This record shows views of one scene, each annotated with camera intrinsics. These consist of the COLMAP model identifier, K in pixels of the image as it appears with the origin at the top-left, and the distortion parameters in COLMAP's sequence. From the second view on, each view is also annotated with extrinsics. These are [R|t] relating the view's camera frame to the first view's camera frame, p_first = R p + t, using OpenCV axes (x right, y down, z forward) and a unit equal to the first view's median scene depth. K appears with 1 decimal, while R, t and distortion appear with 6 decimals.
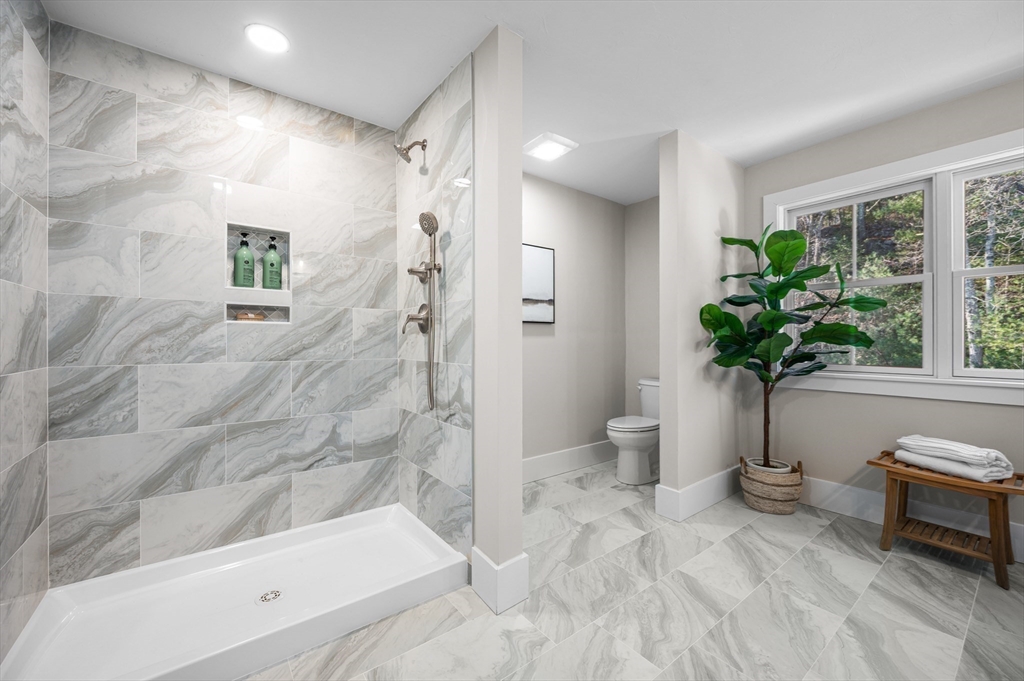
lens RADIAL K [[408.5, 0, 513.2], [0, 408.5, 335.5], [0, 0, 1]] dist [-0.000325, 0.000156]
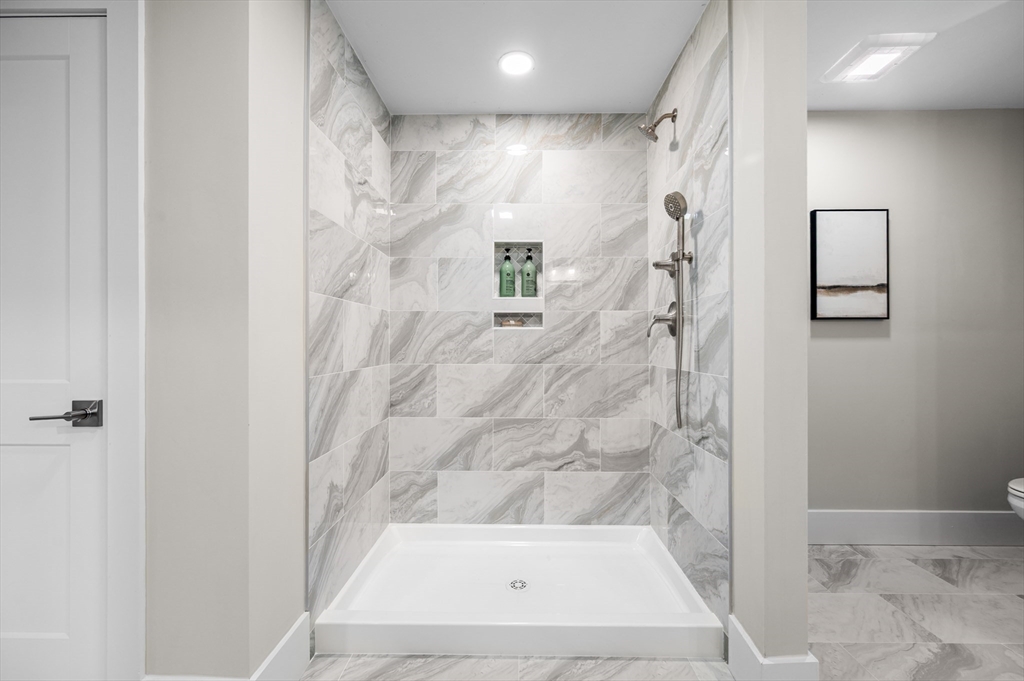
lens RADIAL K [[412.9, 0, 512.0], [0, 412.9, 340.5], [0, 0, 1]] dist [0.000295, 0.000219]
pose [[0.785429, -0.005318, -0.618929, 0.051812], [0.008632, 0.999960, 0.002362, -0.001624], [0.618892, -0.007198, 0.785443, 0.119079]]
